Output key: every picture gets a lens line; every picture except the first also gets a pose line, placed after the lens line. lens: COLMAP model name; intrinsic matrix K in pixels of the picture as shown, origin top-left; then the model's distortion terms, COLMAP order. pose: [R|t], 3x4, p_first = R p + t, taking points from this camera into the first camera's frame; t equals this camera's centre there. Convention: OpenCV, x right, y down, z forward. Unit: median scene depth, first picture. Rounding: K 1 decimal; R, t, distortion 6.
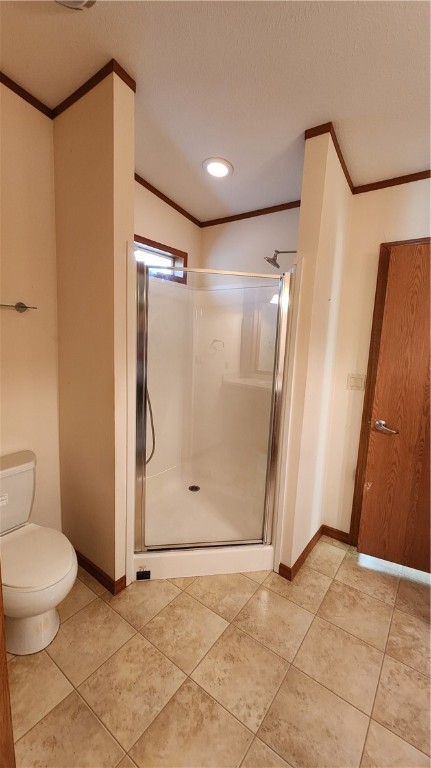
lens RADIAL K [[313.3, 0, 218.6], [0, 313.3, 381.0], [0, 0, 1]] dist [-0.002050, -0.000904]
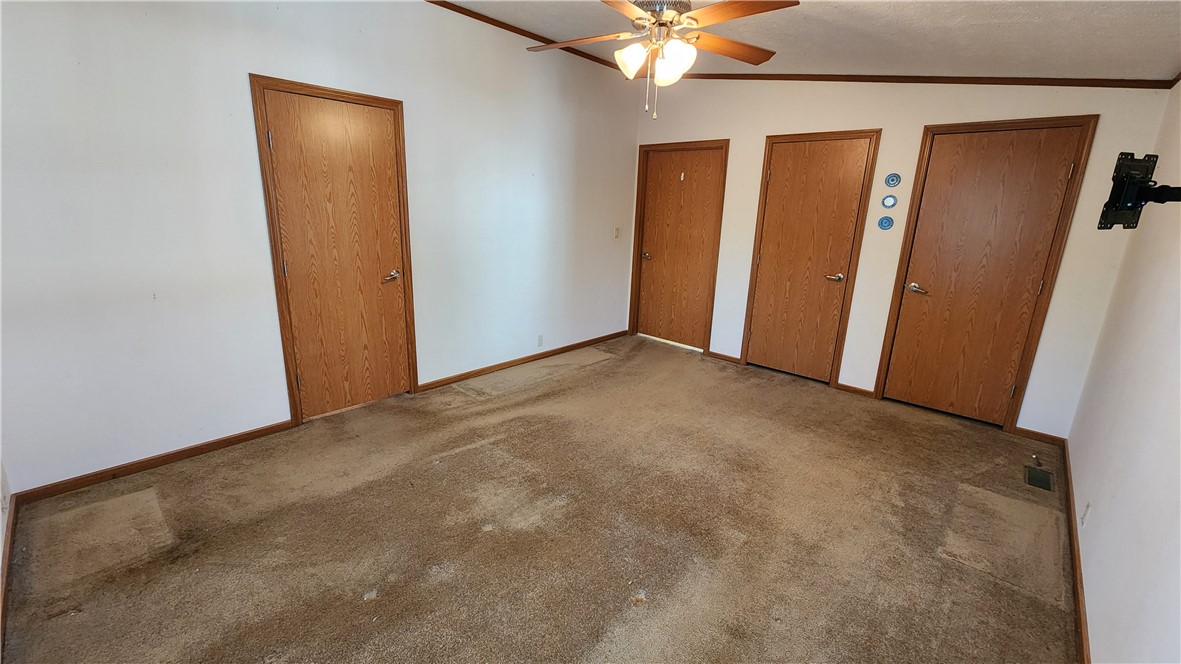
lens RADIAL K [[481.7, 0, 588.7], [0, 481.7, 330.4], [0, 0, 1]] dist [-0.002050, -0.000904]
pose [[0.994224, 0.019276, -0.105583, -0.508254], [-0.007737, 0.994053, 0.108624, 0.136845], [0.107049, -0.107179, 0.988460, -0.940681]]
